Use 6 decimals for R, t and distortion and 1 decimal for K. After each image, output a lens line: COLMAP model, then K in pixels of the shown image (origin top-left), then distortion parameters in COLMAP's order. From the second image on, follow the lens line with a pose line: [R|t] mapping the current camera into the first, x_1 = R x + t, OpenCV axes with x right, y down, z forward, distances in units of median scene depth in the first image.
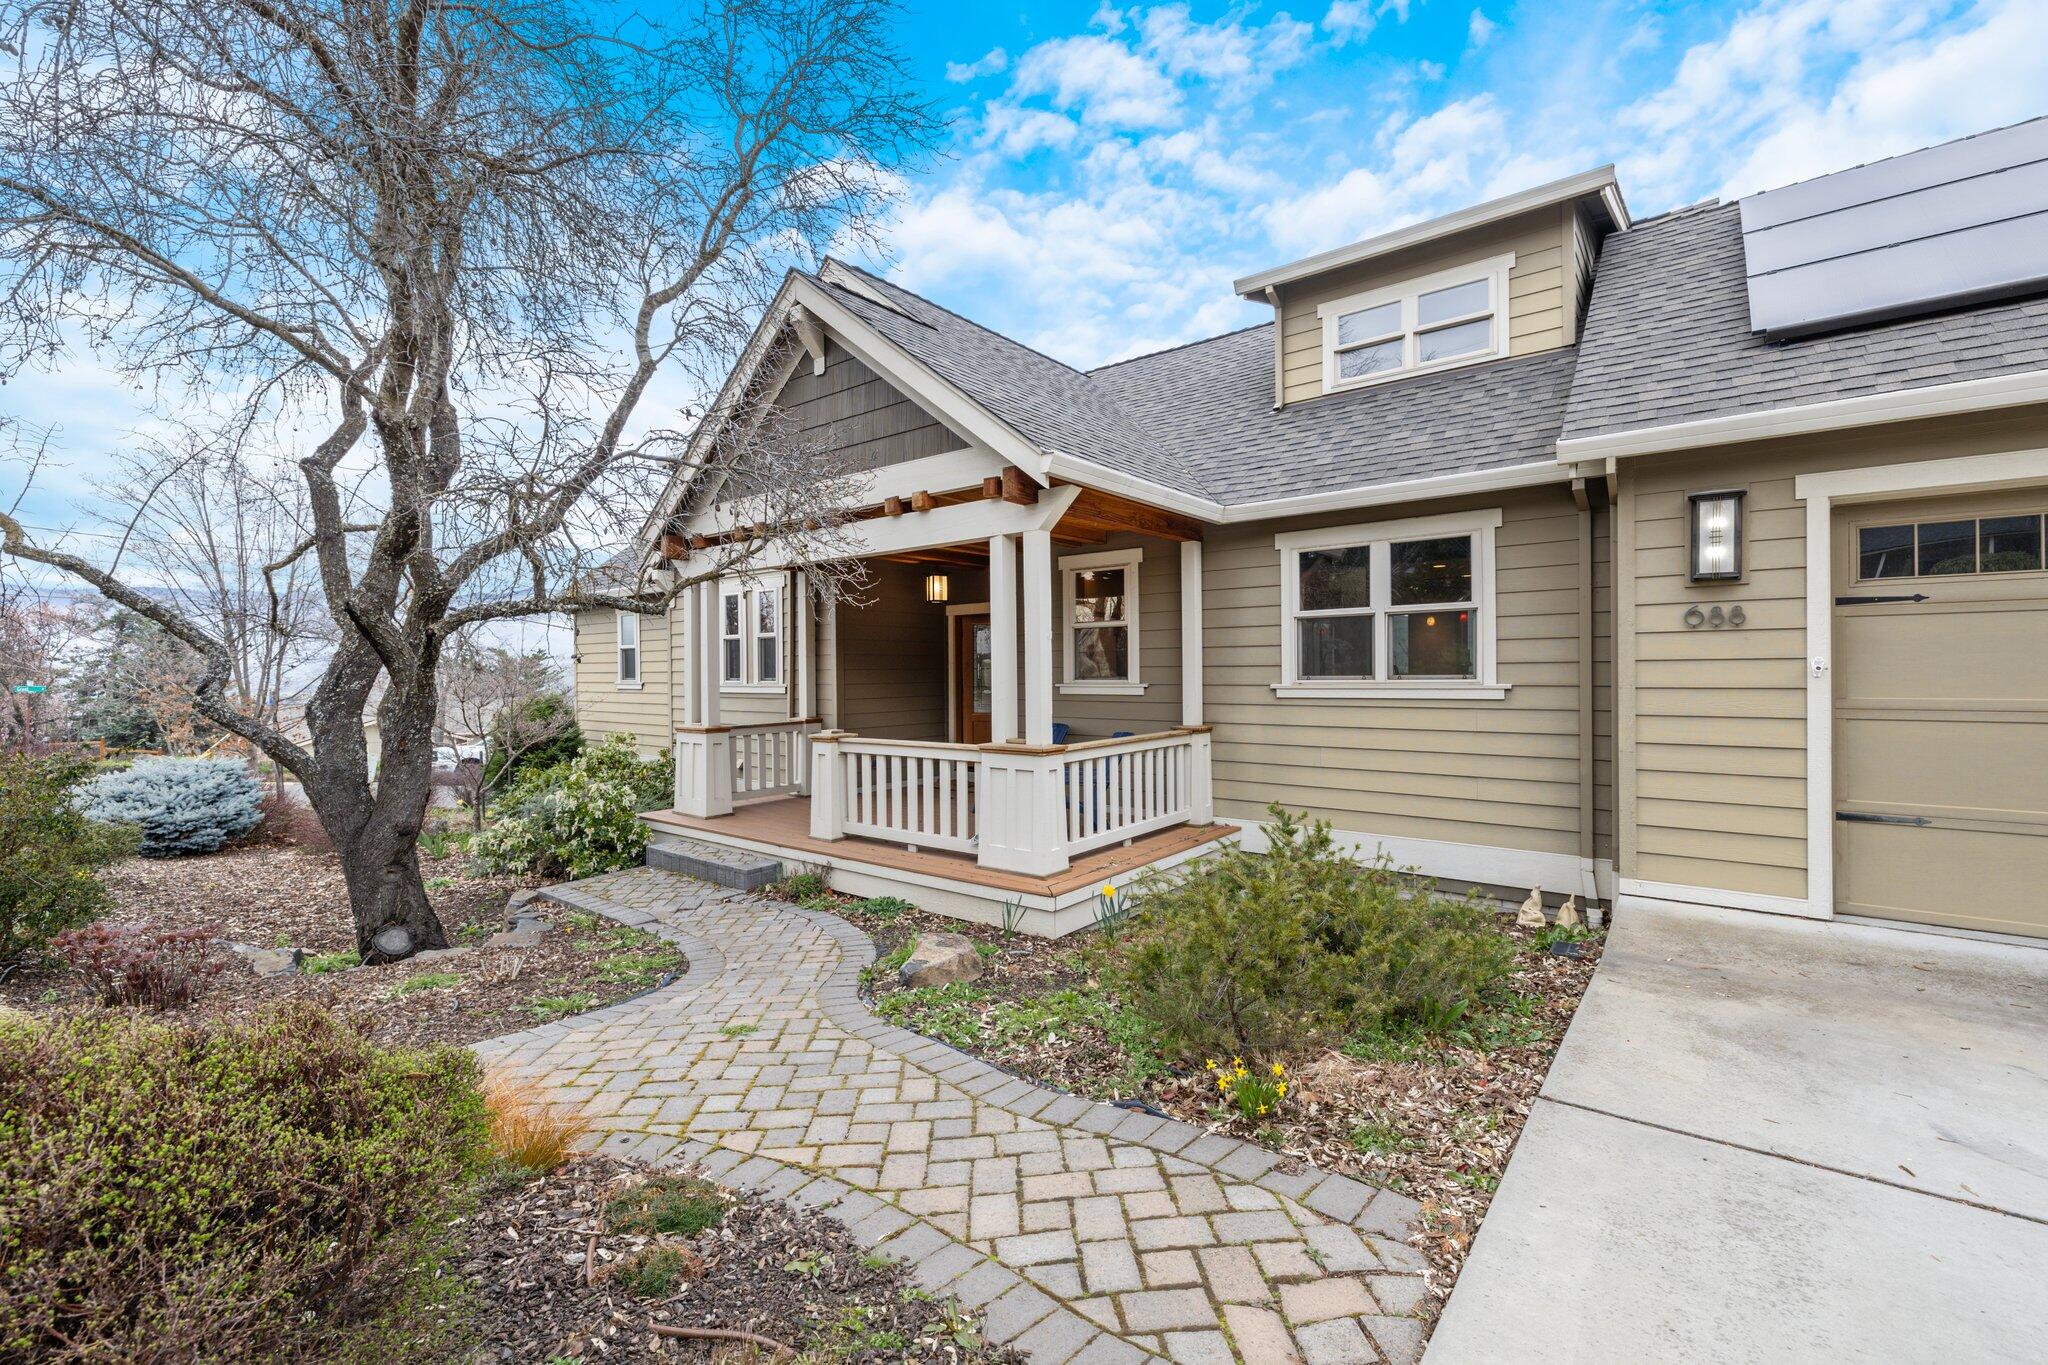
lens RADIAL K [[855.6, 0, 1026.1], [0, 855.6, 676.7], [0, 0, 1]] dist [0.002017, 0.000079]
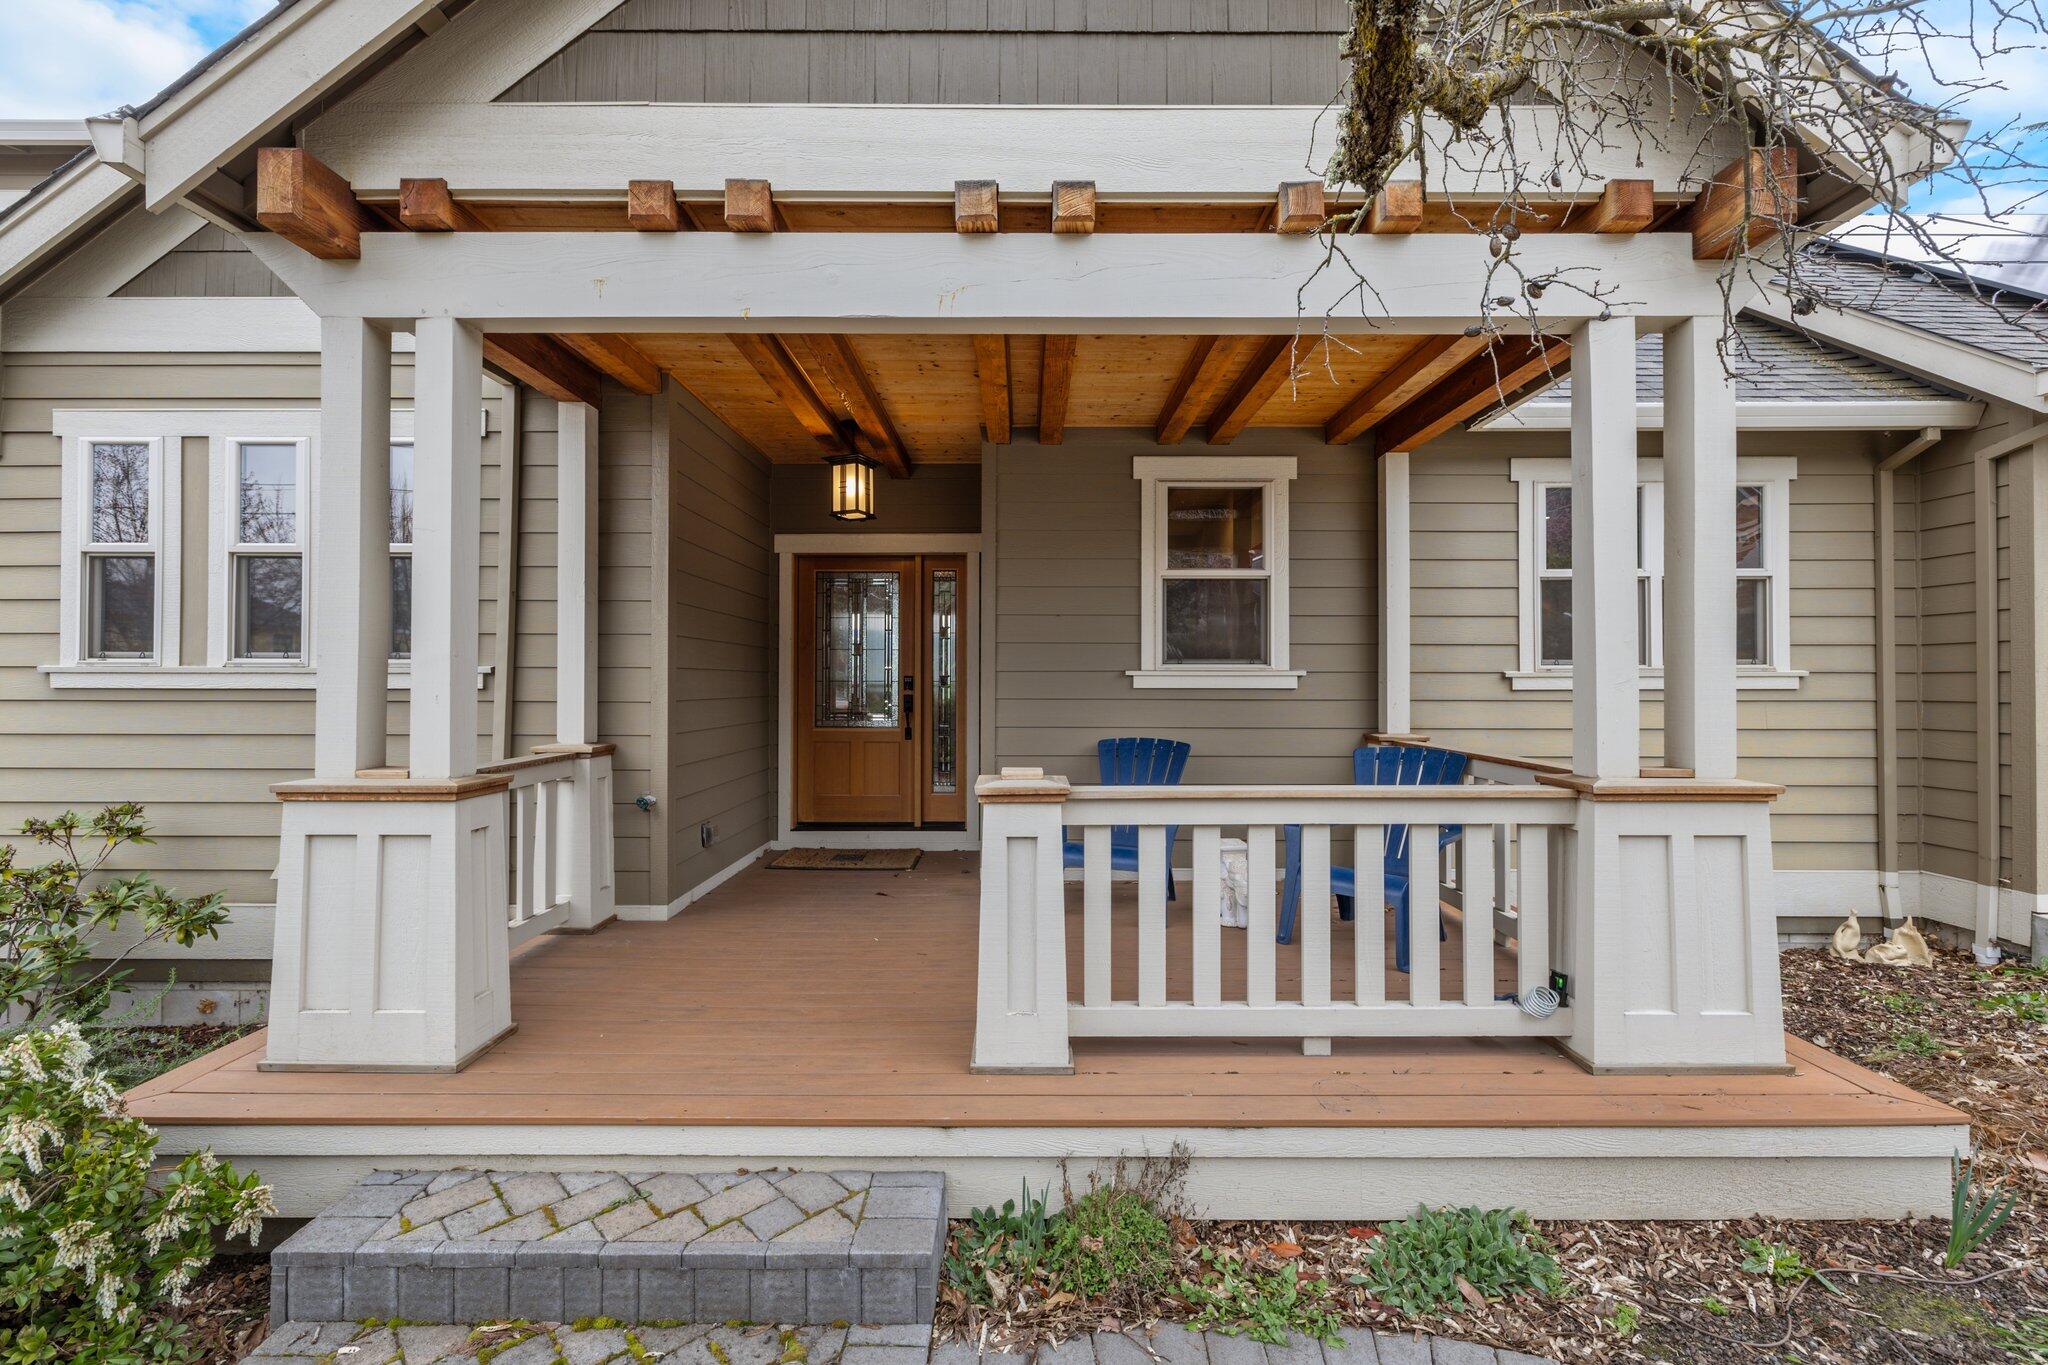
lens RADIAL K [[855.6, 0, 1026.1], [0, 855.6, 676.7], [0, 0, 1]] dist [0.002017, 0.000079]
pose [[0.778048, 0.010230, 0.628122, -0.503193], [-0.013878, 0.999903, 0.000905, 0.021861], [-0.628052, -0.009422, 0.778115, 0.761327]]
